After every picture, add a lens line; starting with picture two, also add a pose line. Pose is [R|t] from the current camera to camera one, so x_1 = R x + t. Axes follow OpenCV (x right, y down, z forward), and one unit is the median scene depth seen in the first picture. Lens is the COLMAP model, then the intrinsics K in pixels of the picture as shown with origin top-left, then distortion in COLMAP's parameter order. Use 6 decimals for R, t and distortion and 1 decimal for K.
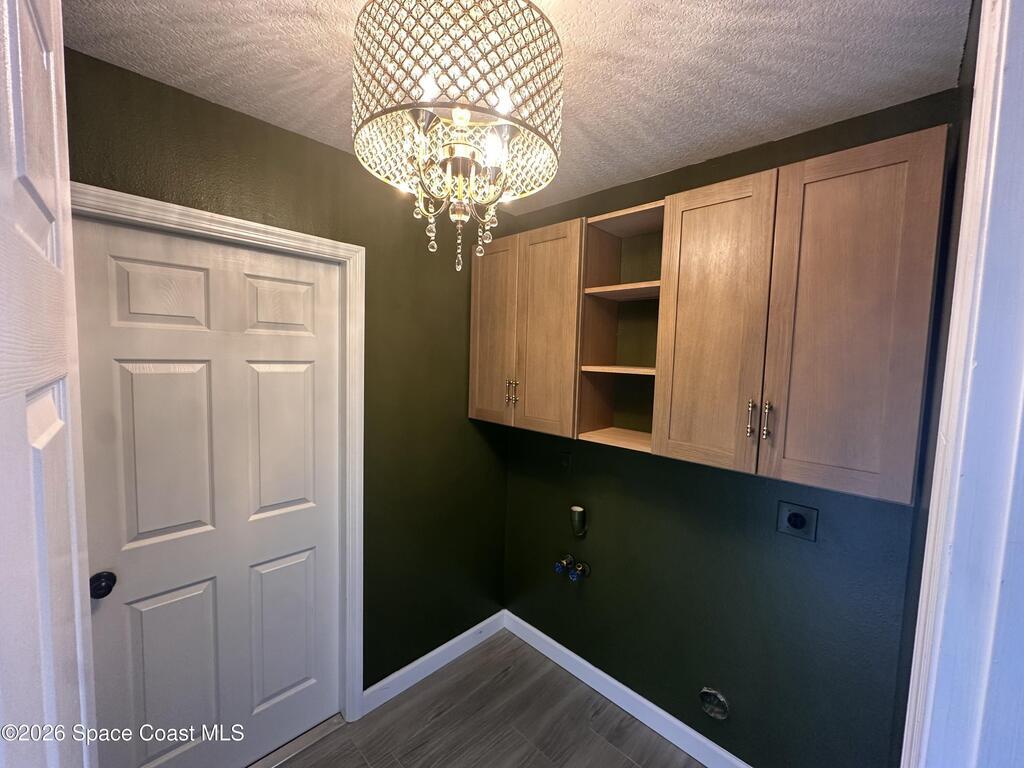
lens RADIAL K [[409.0, 0, 514.1], [0, 409.0, 385.6], [0, 0, 1]] dist [-0.004281, 0.000008]
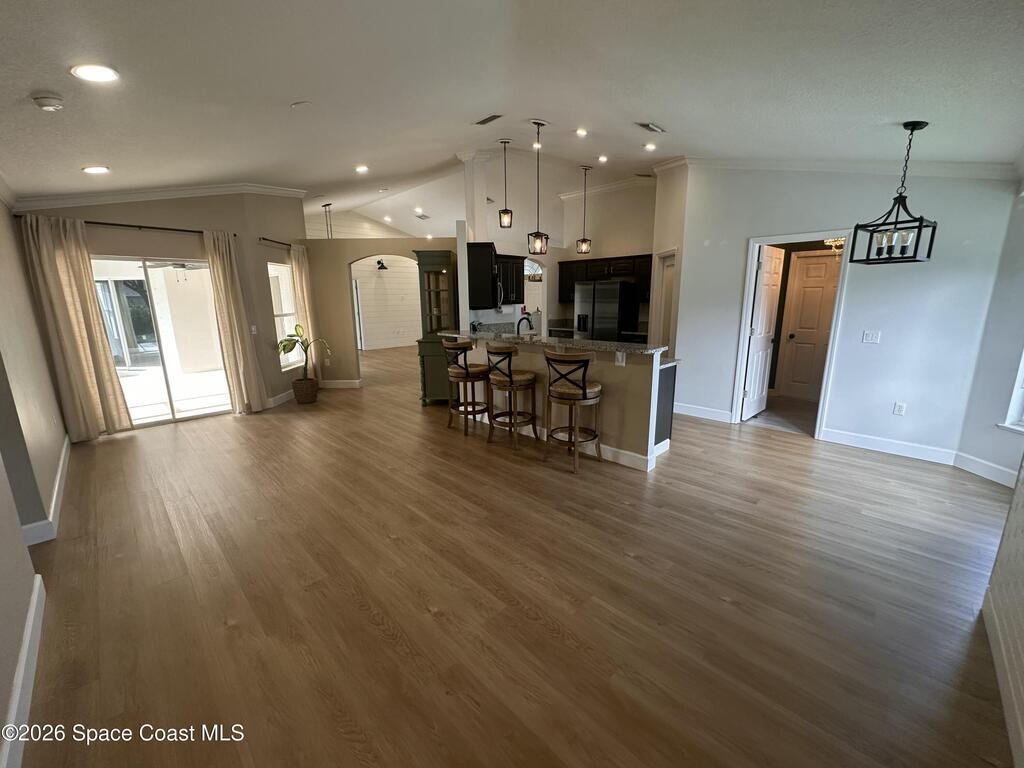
lens RADIAL K [[409.0, 0, 512.8], [0, 409.0, 384.2], [0, 0, 1]] dist [-0.004281, 0.000008]
pose [[-0.021729, 0.183008, -0.982871, 3.407171], [-0.067198, 0.980613, 0.184073, 0.341544], [0.997503, 0.070047, -0.009010, -1.921923]]
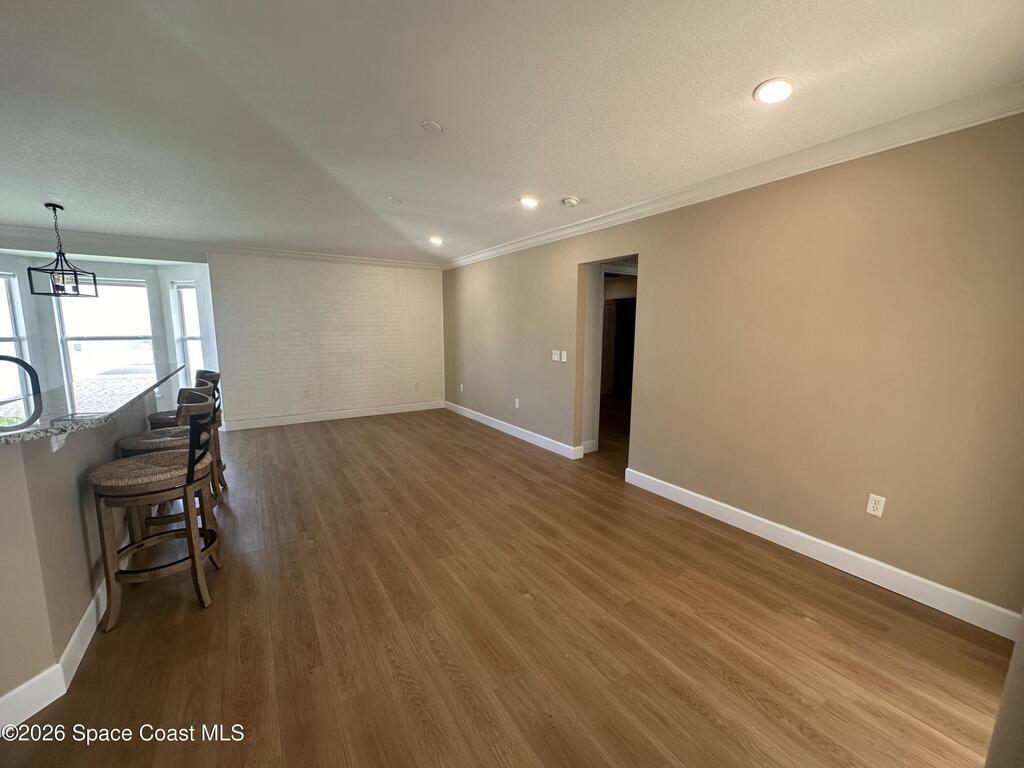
lens RADIAL K [[409.0, 0, 518.2], [0, 409.0, 381.9], [0, 0, 1]] dist [-0.004281, 0.000008]
pose [[0.222035, -0.151490, 0.963198, -0.837559], [0.074498, 0.987605, 0.138155, 0.435974], [-0.972188, 0.041081, 0.230569, -3.896795]]
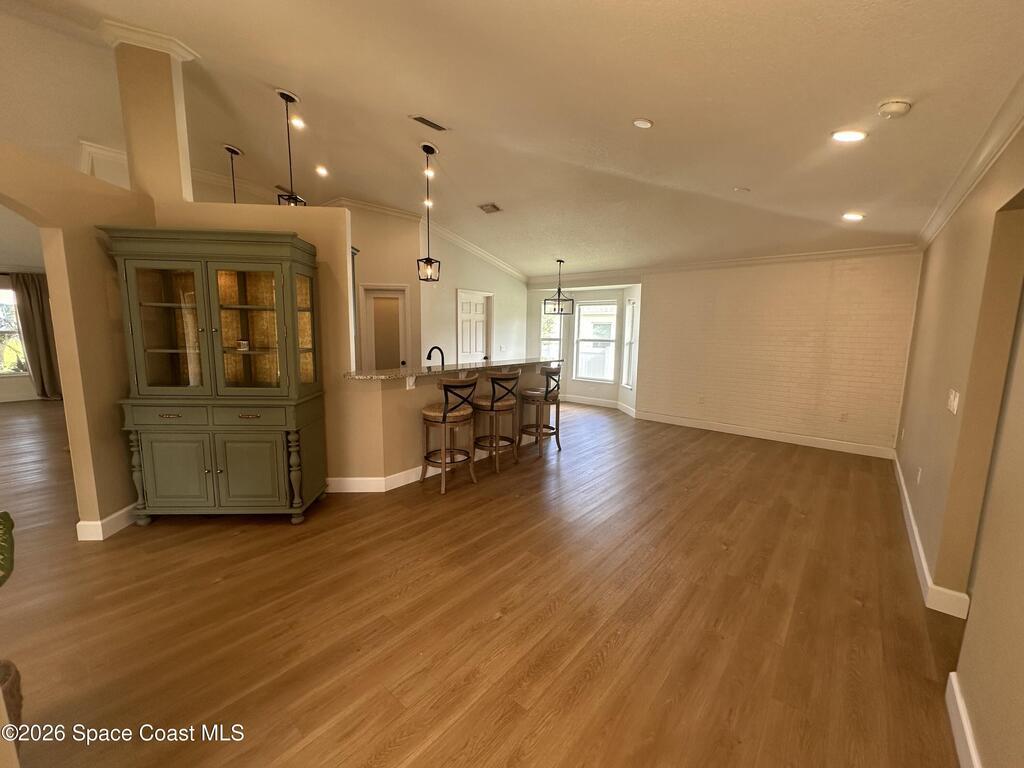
lens RADIAL K [[409.0, 0, 509.2], [0, 409.0, 384.5], [0, 0, 1]] dist [-0.004281, 0.000008]
pose [[0.998709, -0.018440, 0.047341, 0.491825], [0.015388, 0.997829, 0.064042, 0.502909], [-0.048419, -0.063231, 0.996824, -4.975039]]
